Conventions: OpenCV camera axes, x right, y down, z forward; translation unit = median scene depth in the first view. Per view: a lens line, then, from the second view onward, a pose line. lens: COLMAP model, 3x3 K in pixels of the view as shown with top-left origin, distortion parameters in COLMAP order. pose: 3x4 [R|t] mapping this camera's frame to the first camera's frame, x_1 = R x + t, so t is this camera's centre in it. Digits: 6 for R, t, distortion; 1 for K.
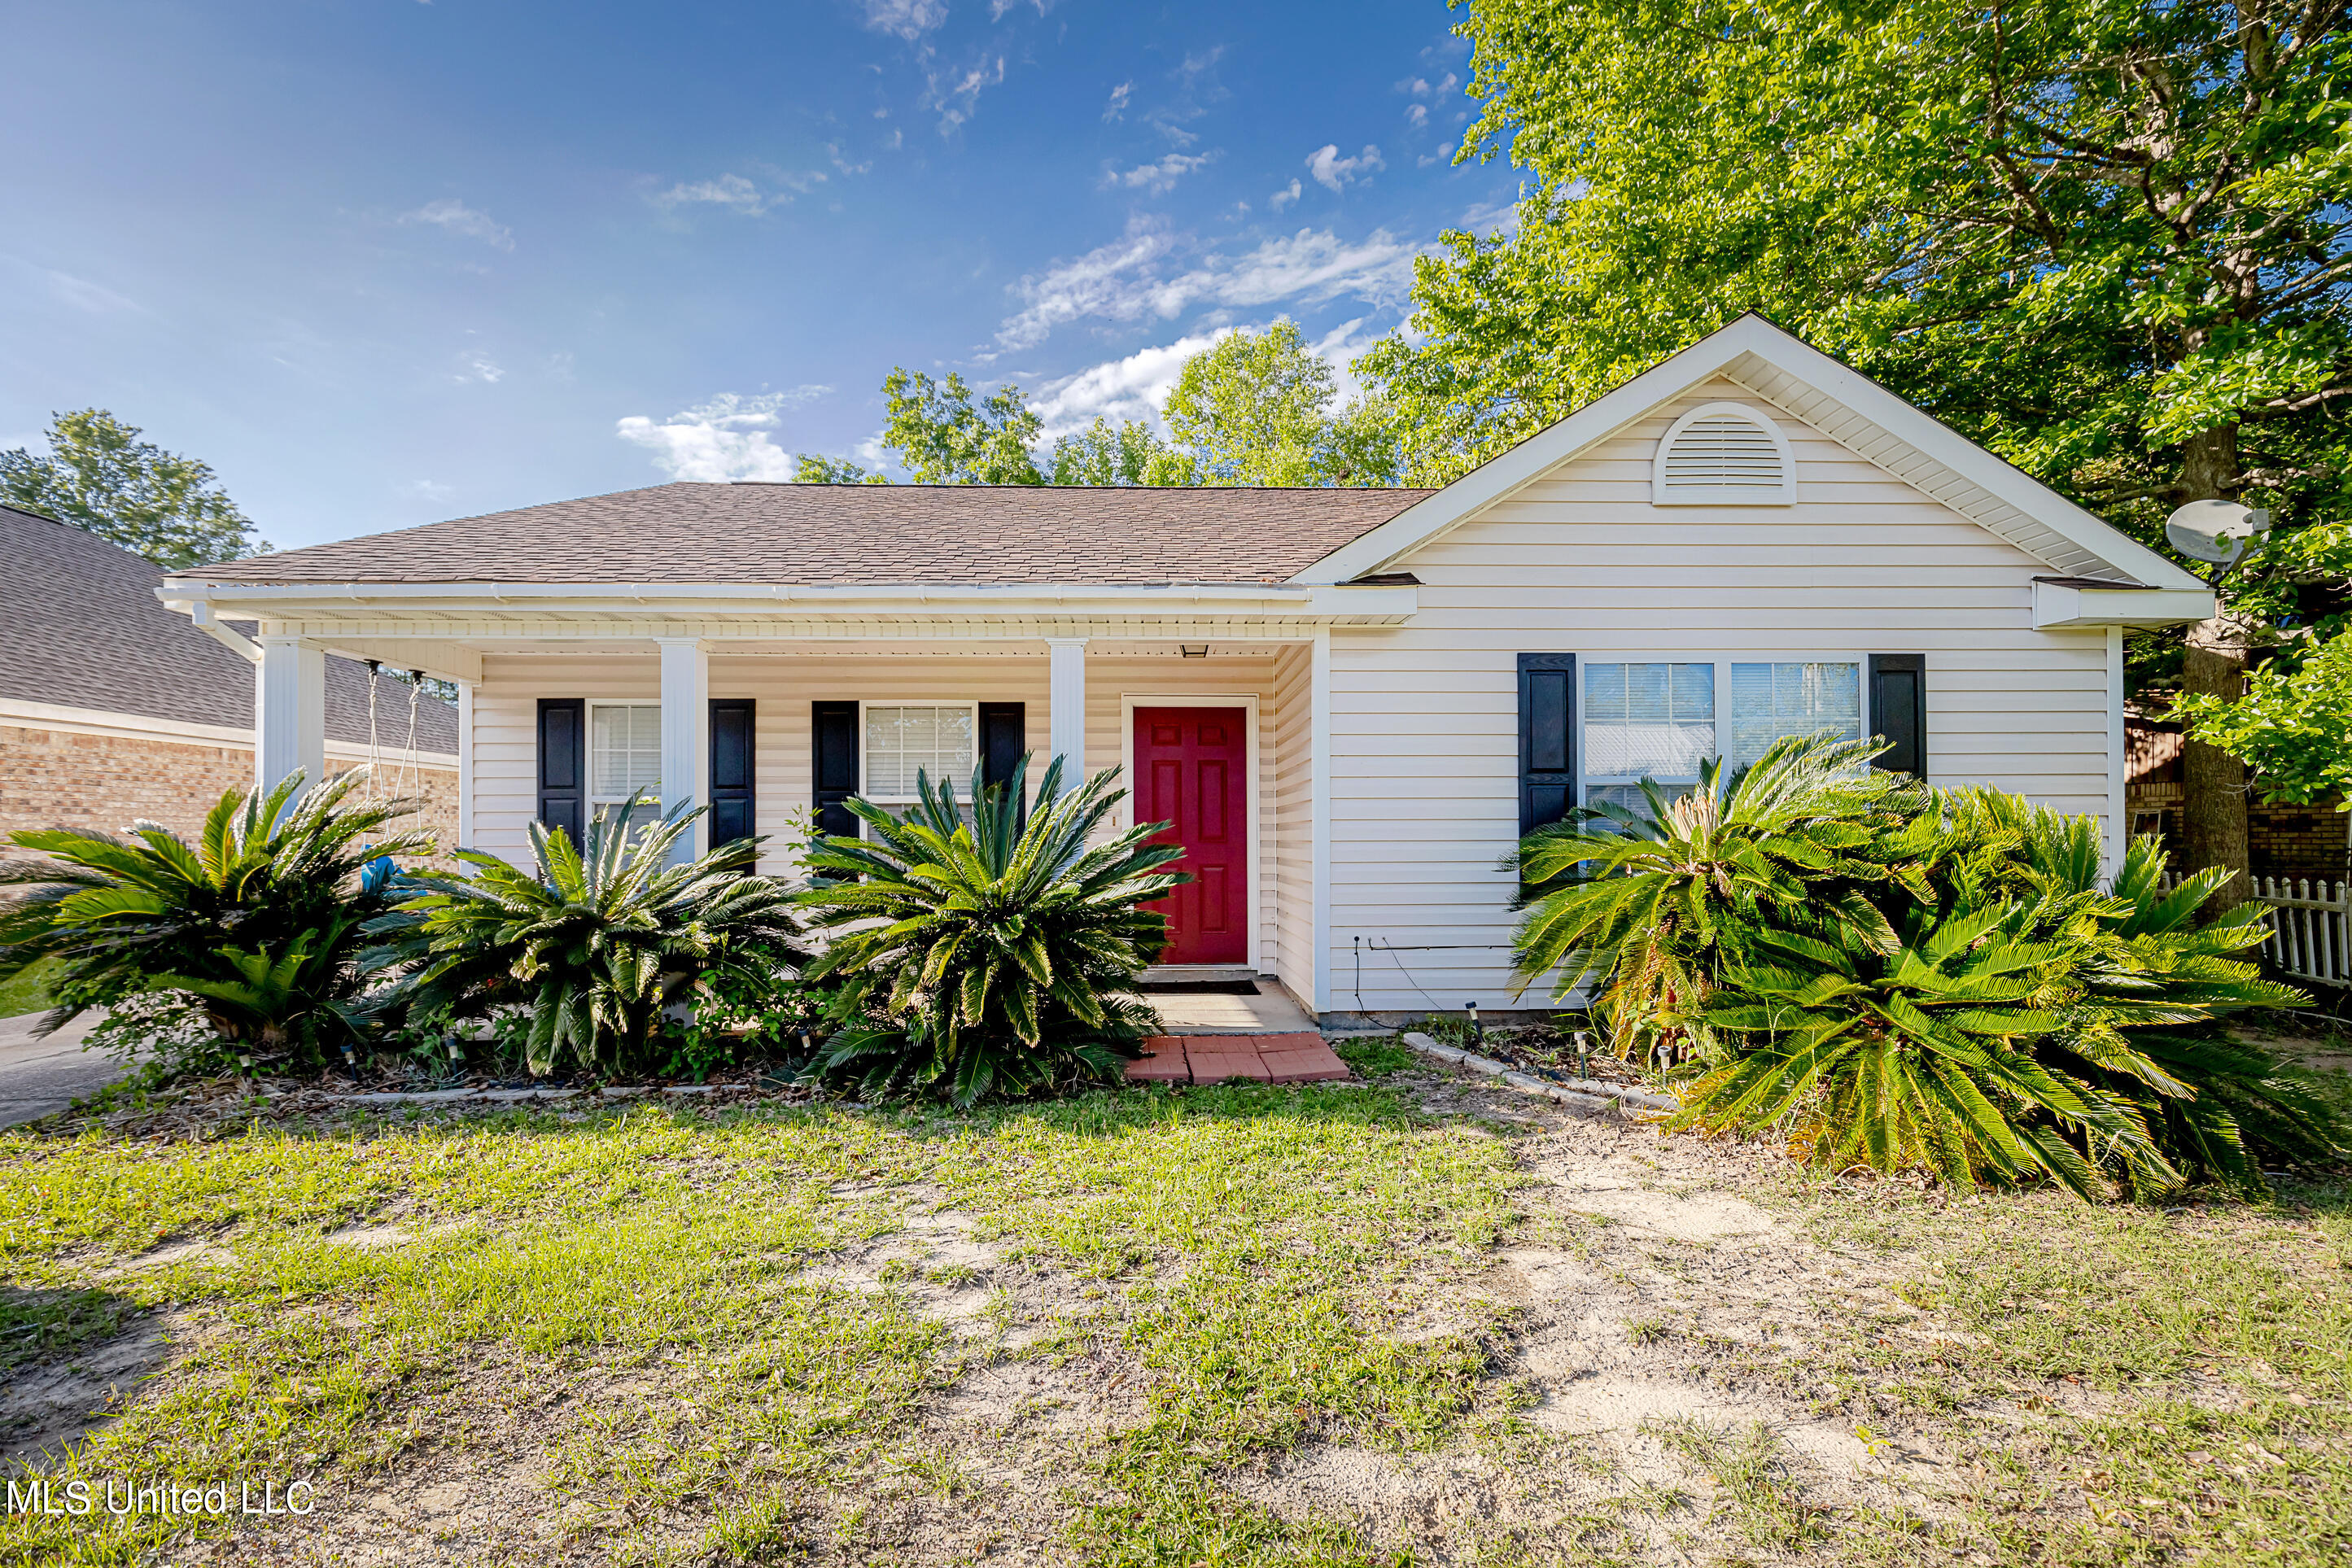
lens RADIAL K [[1093.4, 0, 1184.4], [0, 1093.4, 825.7], [0, 0, 1]] dist [0.003750, -0.000236]
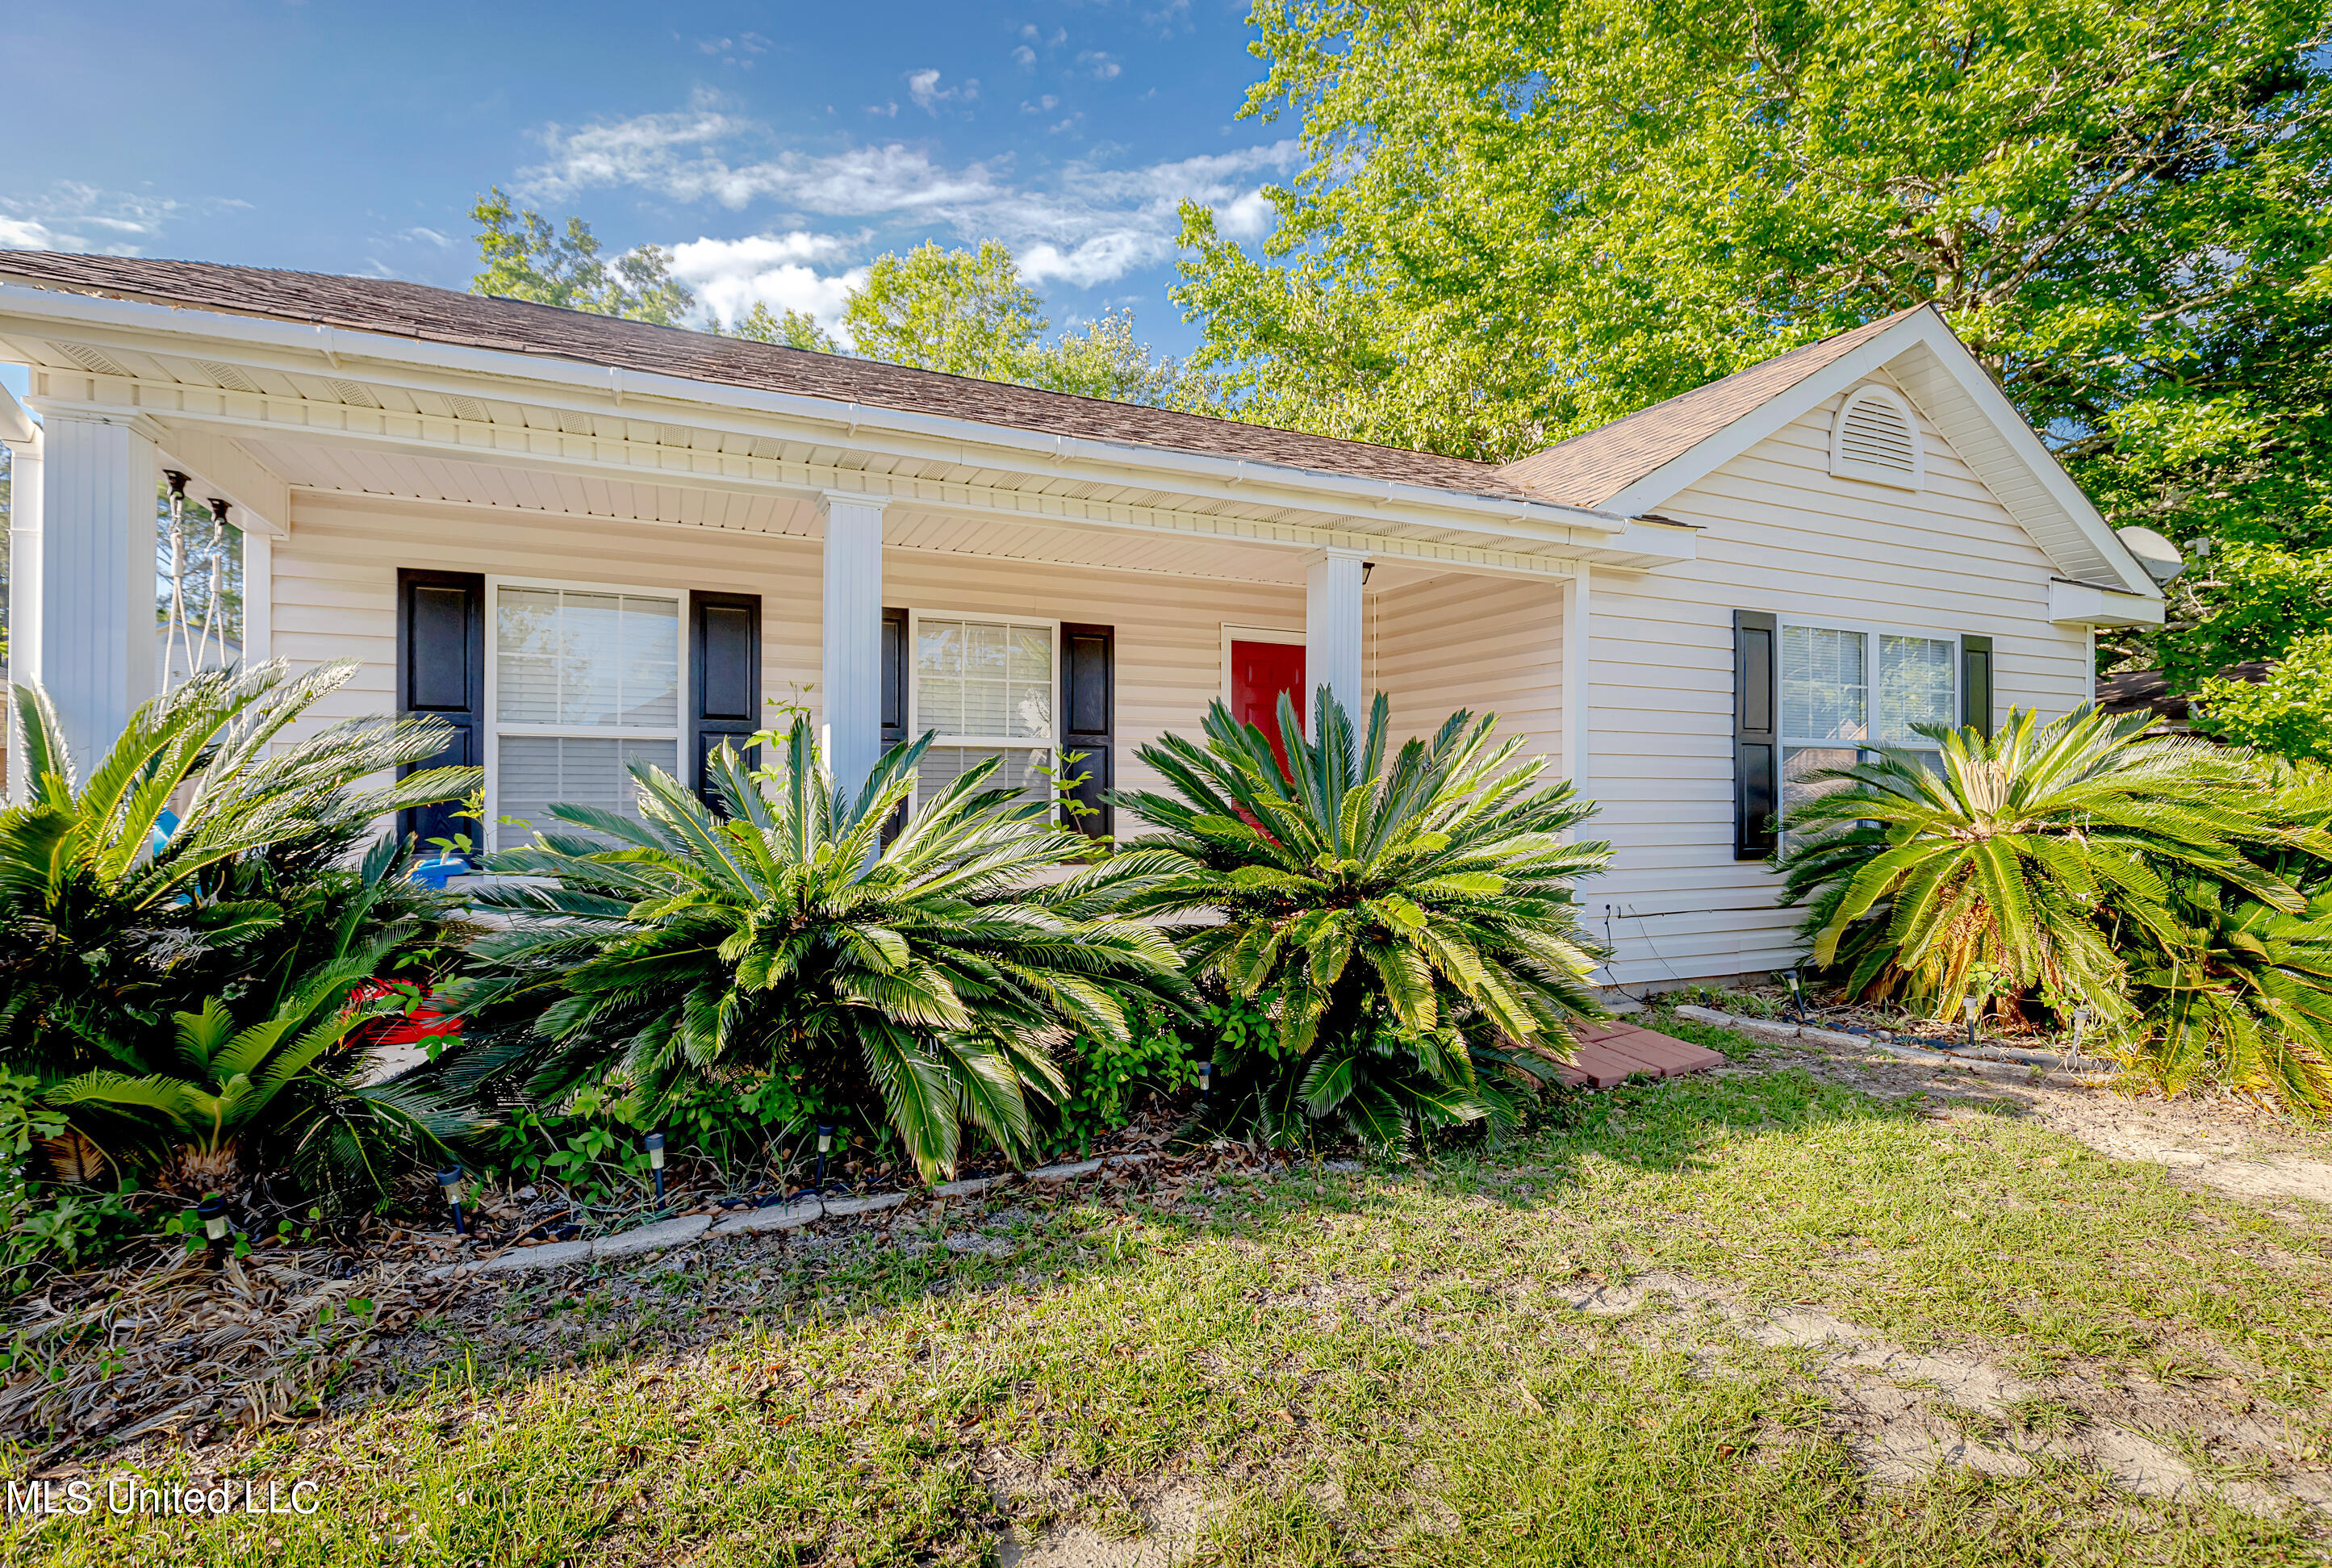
lens RADIAL K [[1100.0, 0, 1214.3], [0, 1100.0, 776.4], [0, 0, 1]] dist [0.006380, 0.000364]
pose [[0.917760, 0.013436, 0.396909, -0.621489], [-0.014330, 0.999897, -0.000713, -0.001534], [-0.396877, -0.005033, 0.917858, 0.337254]]
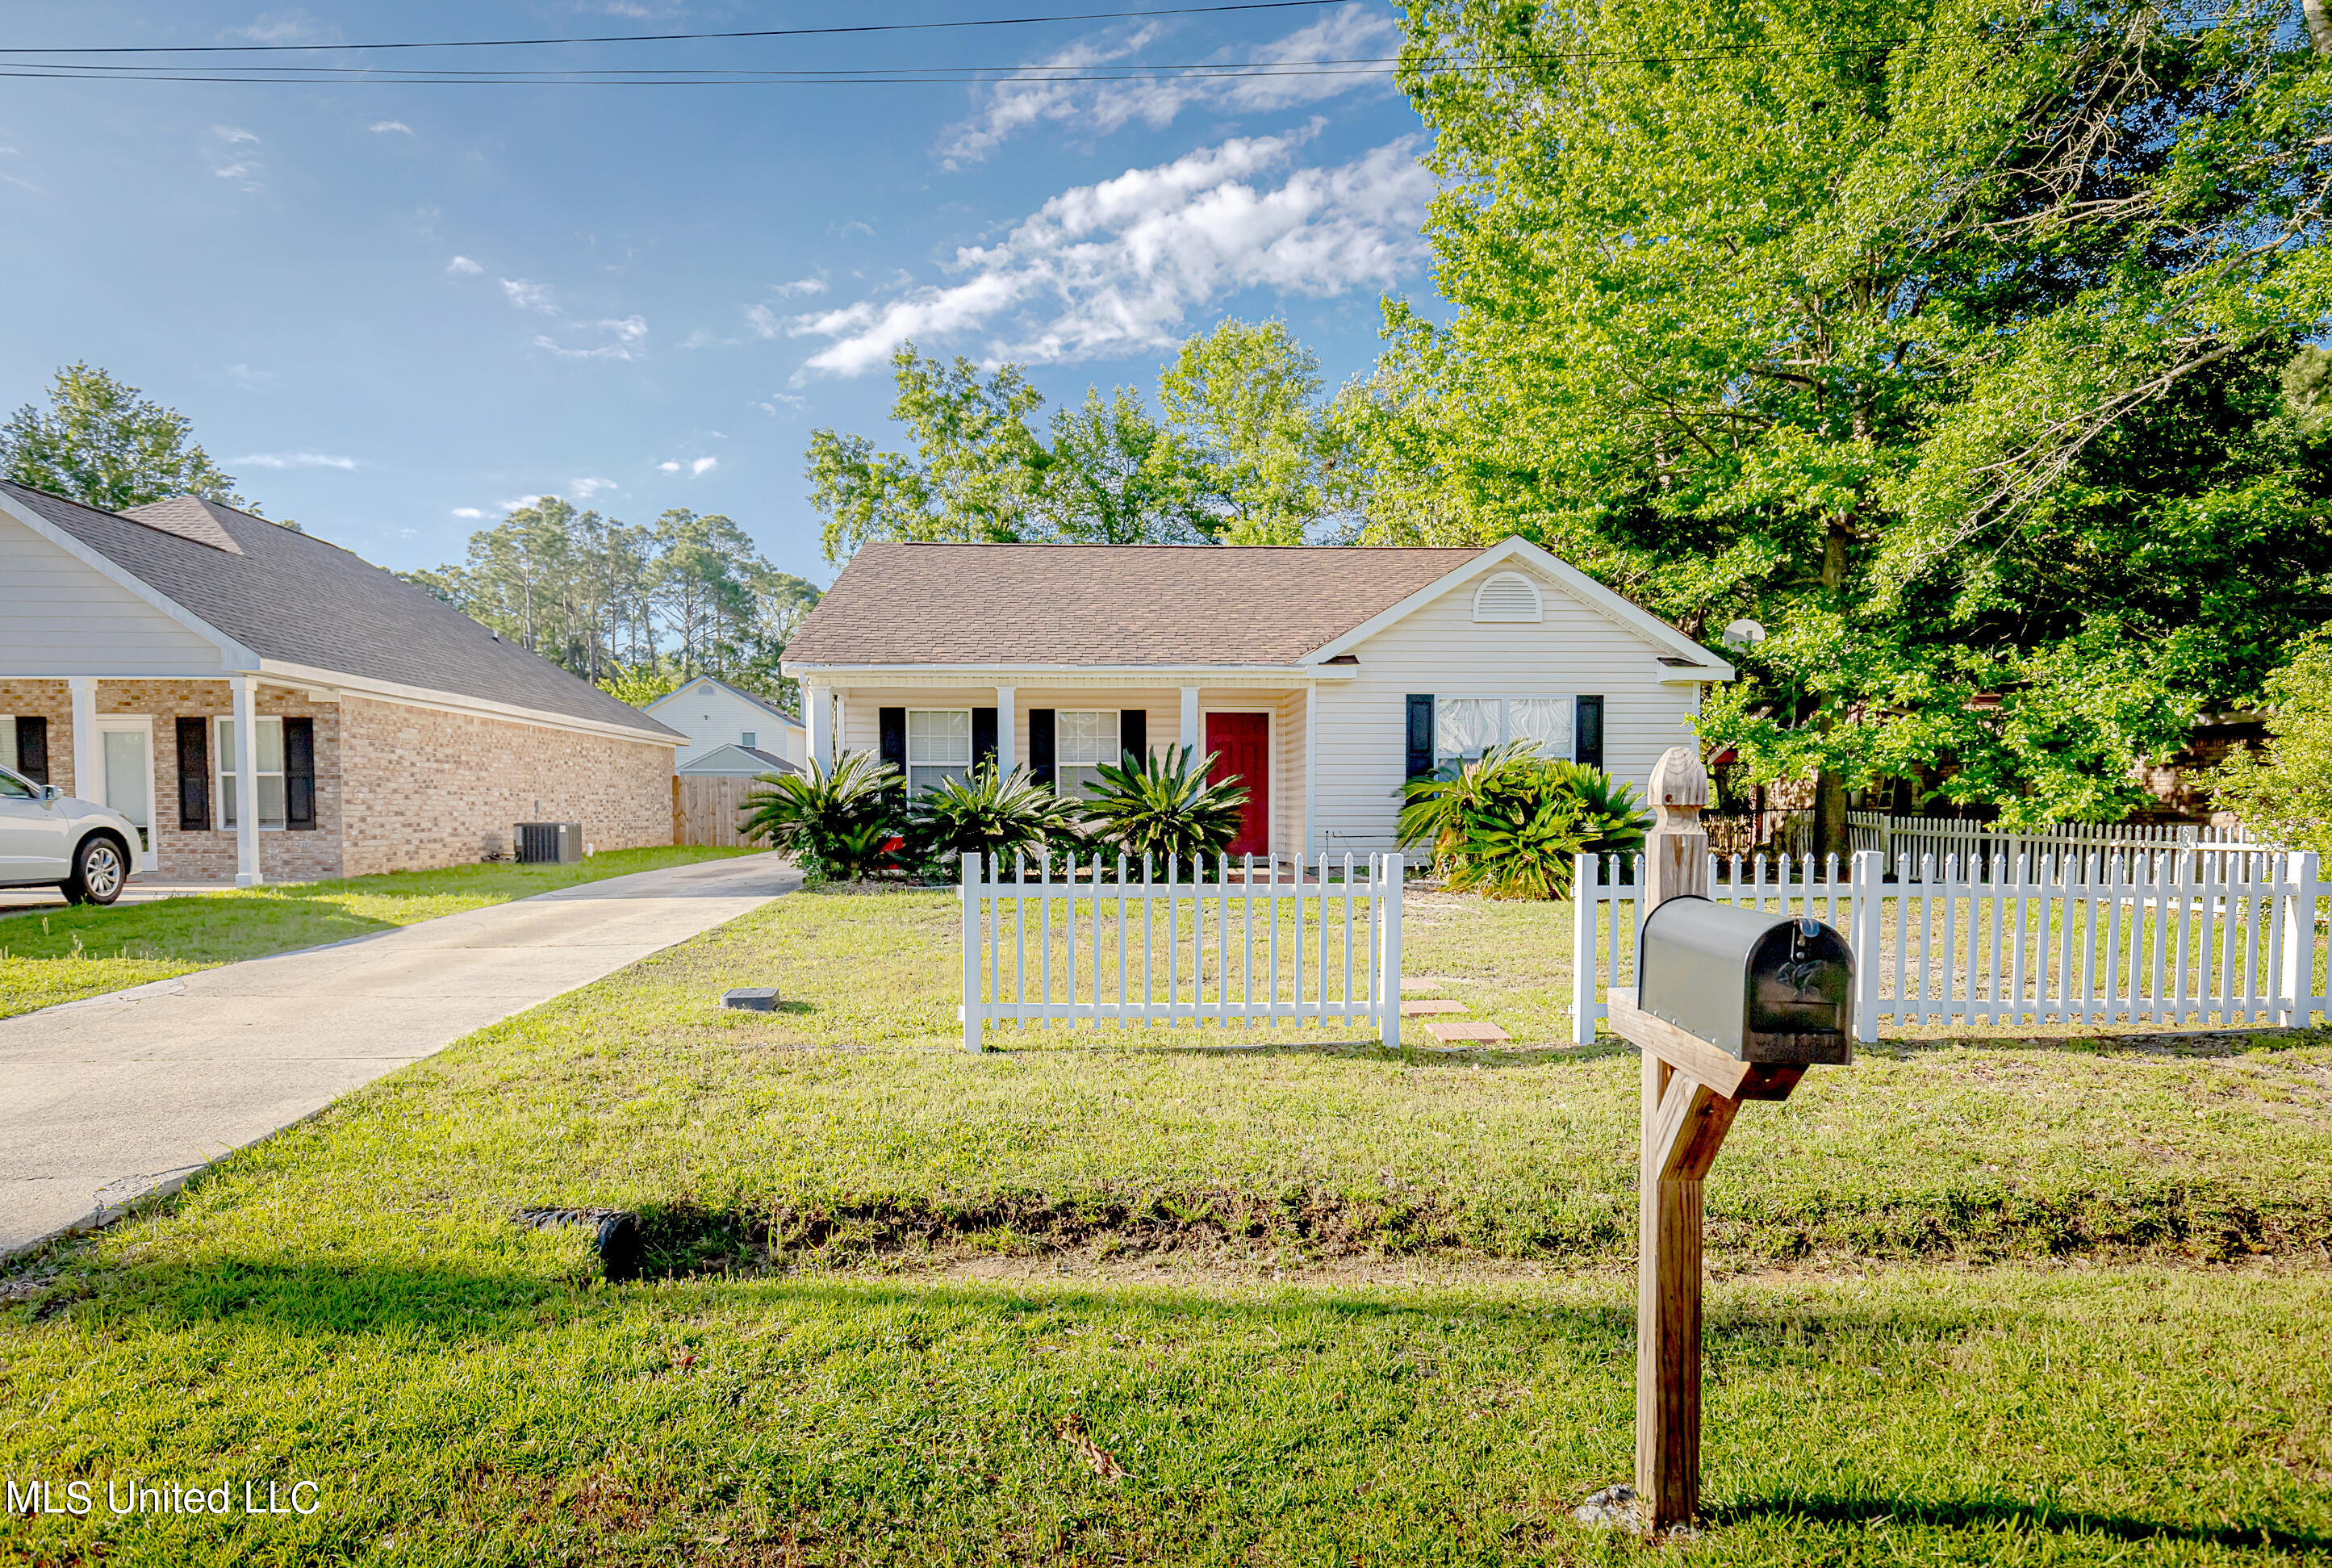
lens RADIAL K [[1290.8, 0, 1160.3], [0, 1290.8, 865.5], [0, 0, 1]] dist [0.036629, 0.000075]
pose [[0.999754, 0.000837, 0.022170, -0.261092], [-0.002125, 0.998307, 0.058129, 0.030011], [-0.022084, -0.058162, 0.998063, -1.769125]]
